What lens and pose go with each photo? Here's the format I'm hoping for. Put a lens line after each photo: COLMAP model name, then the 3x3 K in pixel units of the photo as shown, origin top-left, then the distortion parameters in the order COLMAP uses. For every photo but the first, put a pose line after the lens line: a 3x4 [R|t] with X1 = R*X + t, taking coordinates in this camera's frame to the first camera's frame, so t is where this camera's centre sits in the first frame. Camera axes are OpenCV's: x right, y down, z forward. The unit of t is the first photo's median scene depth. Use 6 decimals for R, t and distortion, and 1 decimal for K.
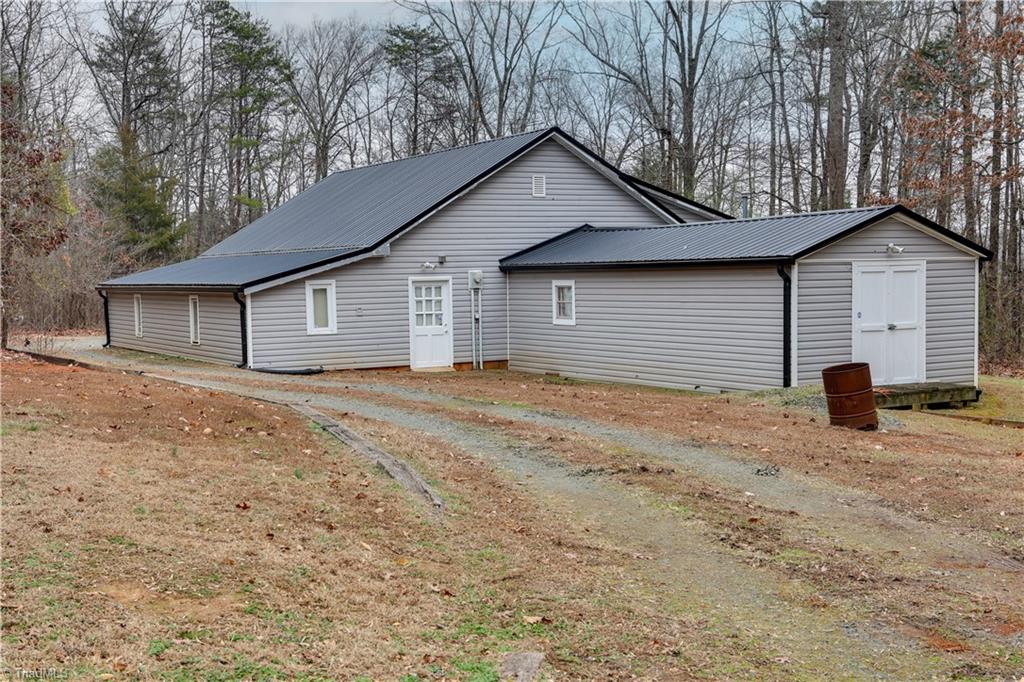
lens RADIAL K [[1291.6, 0, 512.0], [0, 1291.6, 341.0], [0, 0, 1]] dist [-0.007891, -0.001697]
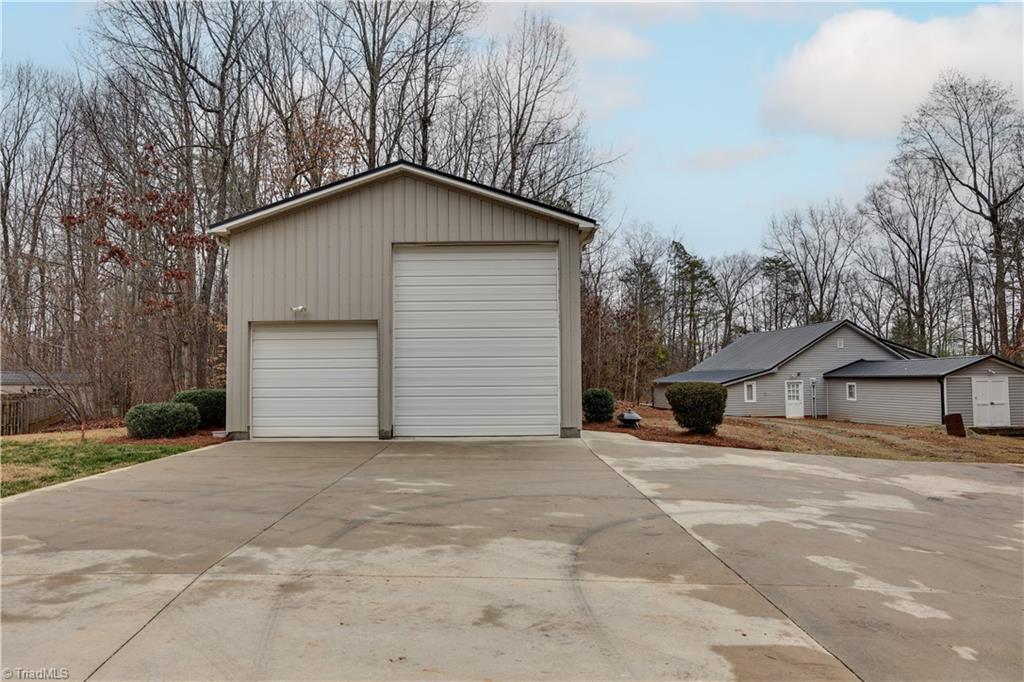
lens RADIAL K [[829.5, 0, 487.7], [0, 829.5, 318.9], [0, 0, 1]] dist [-0.007267, -0.005091]
pose [[0.925115, -0.018618, -0.379231, -0.000353], [-0.024067, 0.993913, -0.107507, 0.011430], [0.378925, 0.108583, 0.919035, -0.446153]]
